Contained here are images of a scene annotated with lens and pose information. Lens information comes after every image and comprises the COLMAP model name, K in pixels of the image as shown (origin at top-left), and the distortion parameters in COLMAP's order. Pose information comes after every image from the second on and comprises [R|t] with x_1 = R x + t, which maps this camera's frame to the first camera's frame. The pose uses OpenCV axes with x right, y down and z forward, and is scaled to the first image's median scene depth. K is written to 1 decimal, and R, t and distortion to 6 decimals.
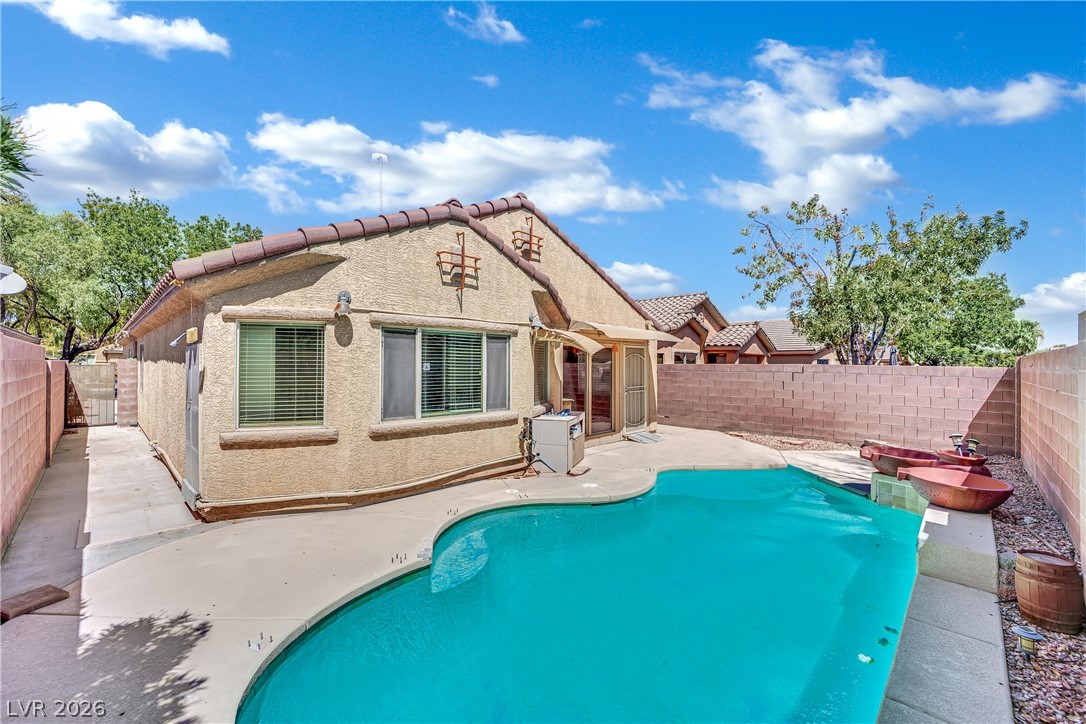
lens RADIAL K [[444.1, 0, 540.2], [0, 444.1, 364.2], [0, 0, 1]] dist [-0.014803, -0.000048]
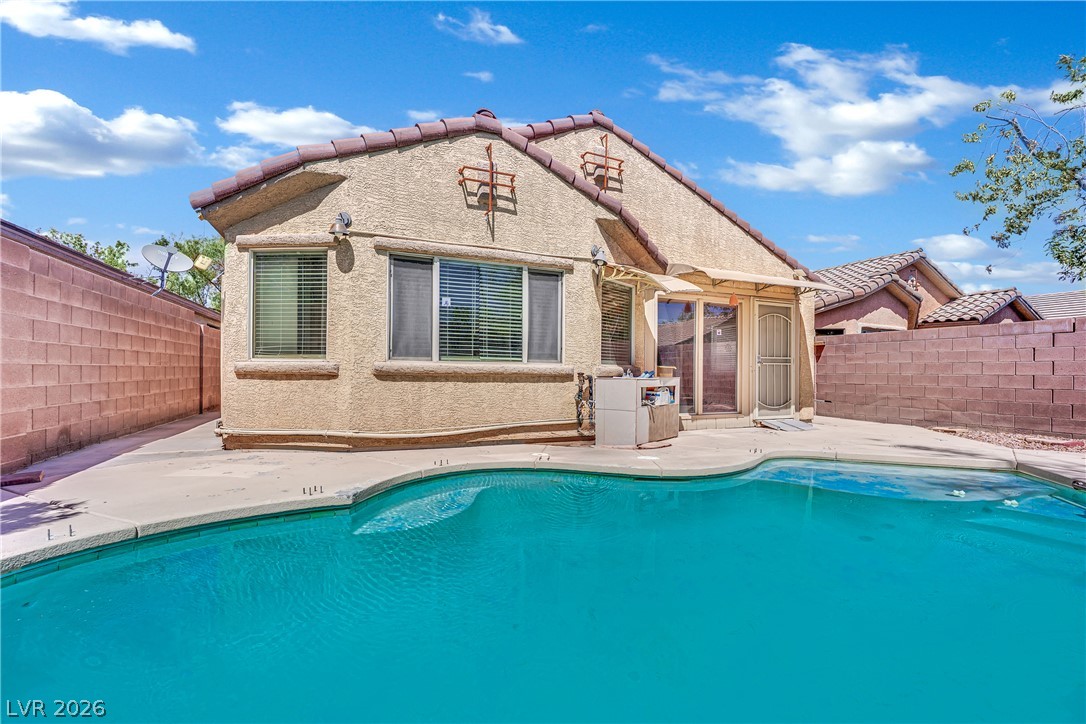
lens RADIAL K [[444.1, 0, 540.2], [0, 444.1, 364.2], [0, 0, 1]] dist [-0.014803, -0.000048]
pose [[0.921706, 0.007561, -0.387816, 0.217581], [-0.010181, 0.999937, -0.004702, 0.112099], [0.387756, 0.008282, 0.921725, 0.236088]]
